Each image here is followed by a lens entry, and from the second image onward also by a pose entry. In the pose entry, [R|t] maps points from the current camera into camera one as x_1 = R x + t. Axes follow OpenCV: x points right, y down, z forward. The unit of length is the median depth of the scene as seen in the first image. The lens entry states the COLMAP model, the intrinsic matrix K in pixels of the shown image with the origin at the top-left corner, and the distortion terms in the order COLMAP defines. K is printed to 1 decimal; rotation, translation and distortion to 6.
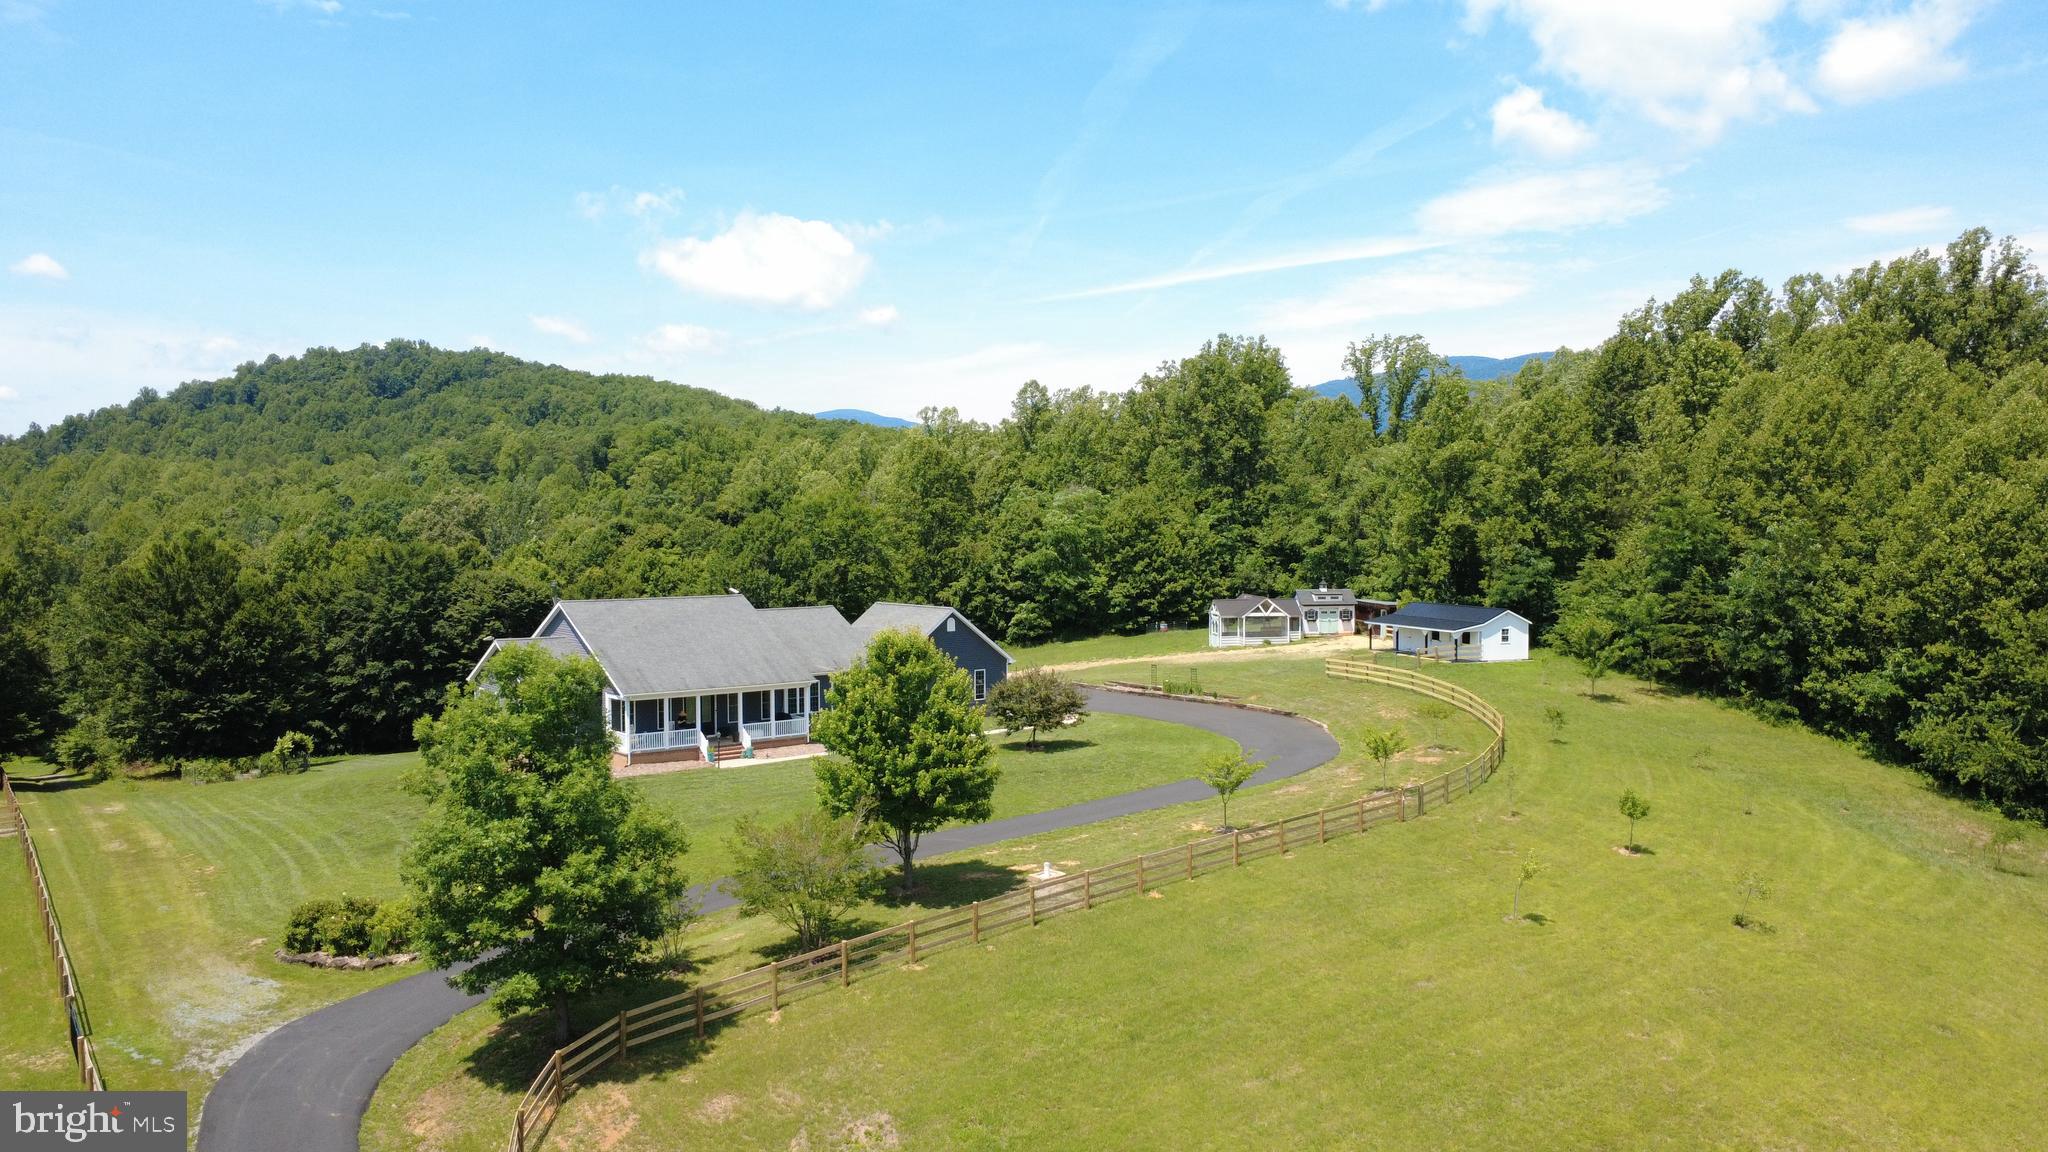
lens RADIAL K [[1490.9, 0, 1024.0], [0, 1490.9, 576.0], [0, 0, 1]] dist [-0.004545, 0.003745]
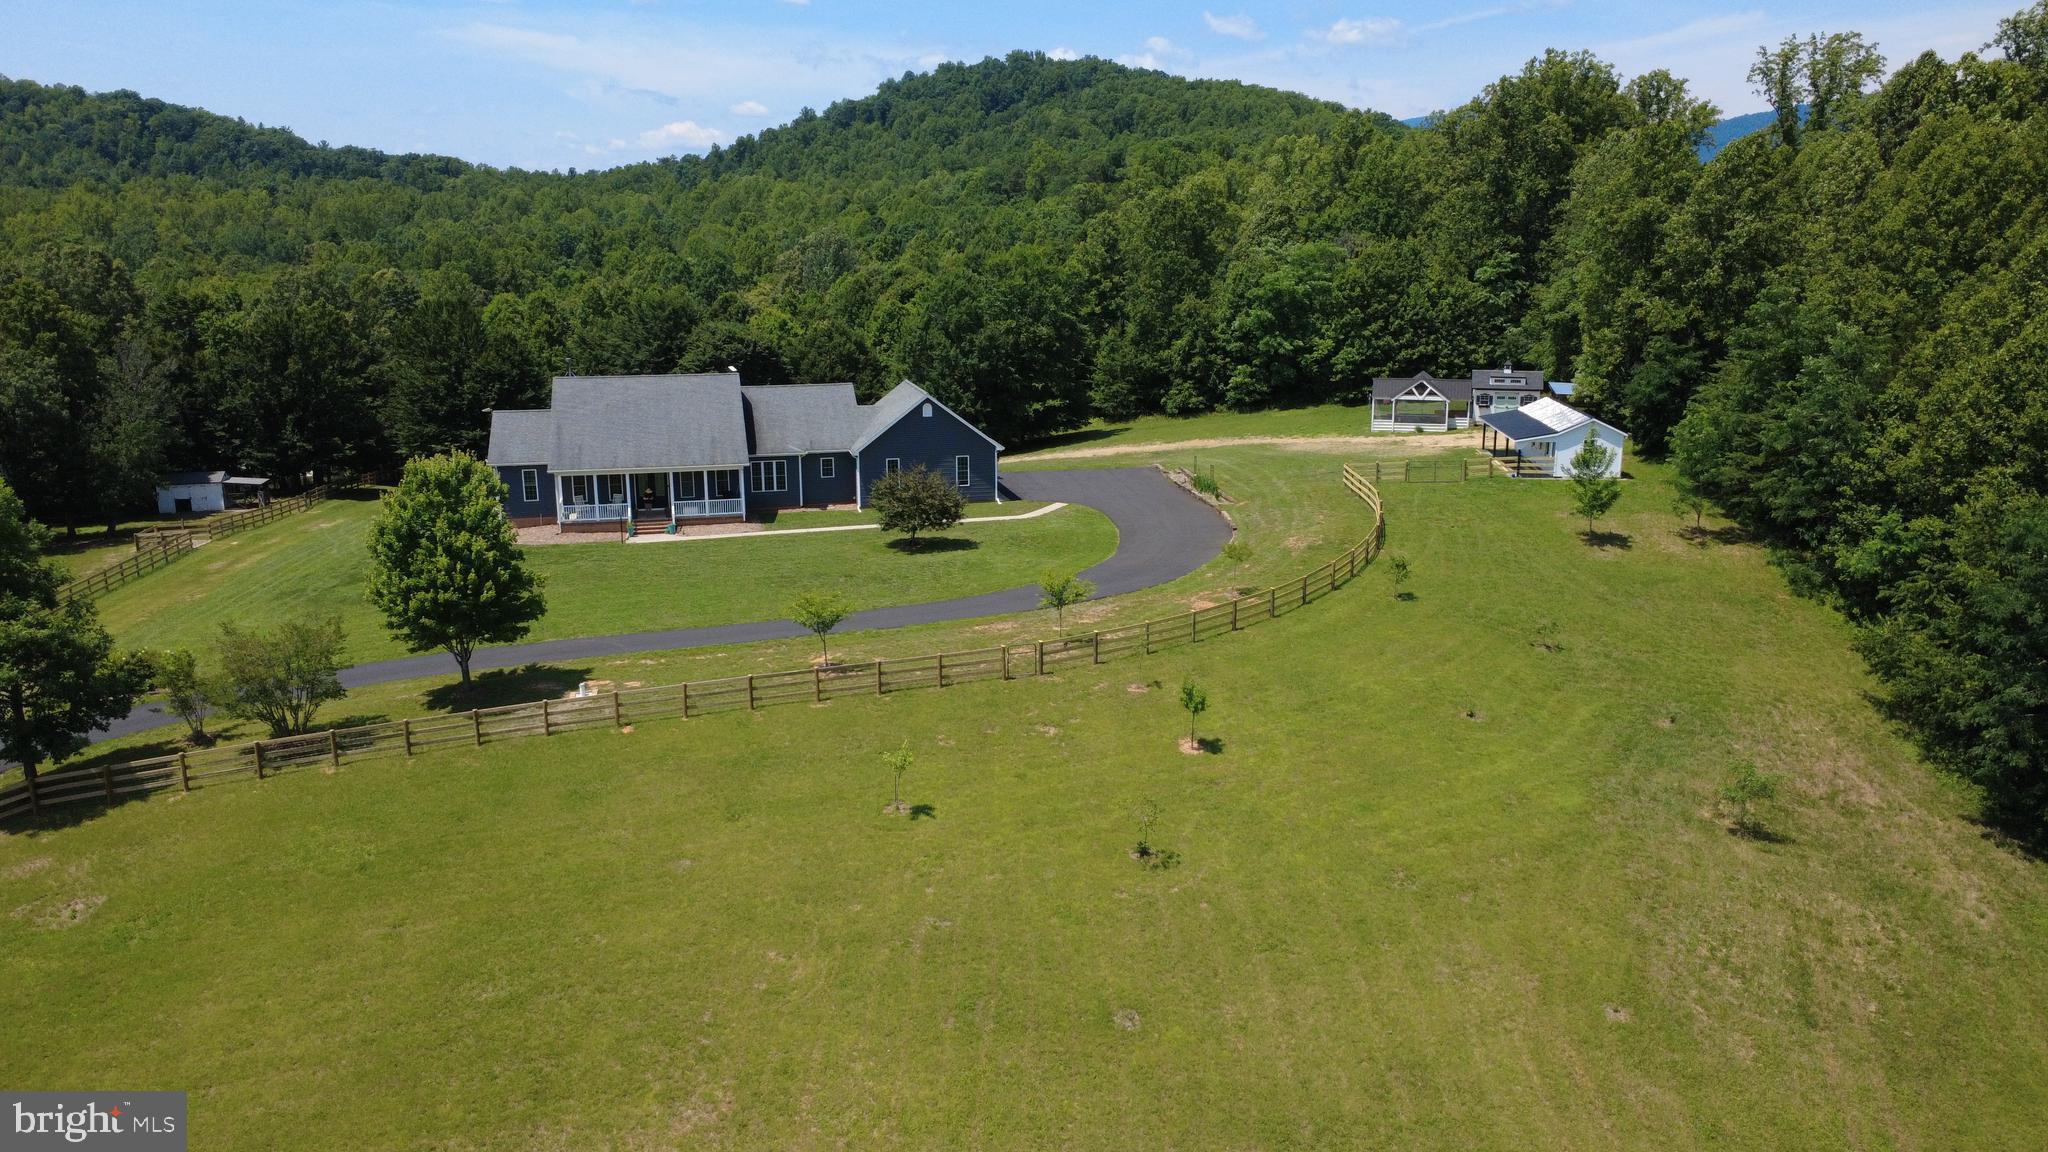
lens RADIAL K [[1490.9, 0, 1024.0], [0, 1490.9, 576.0], [0, 0, 1]] dist [-0.004545, 0.003745]
pose [[0.910859, 0.095000, -0.401635, 0.265183], [-0.015329, 0.980263, 0.197100, -0.035394], [0.412432, -0.173374, 0.894338, 0.072933]]
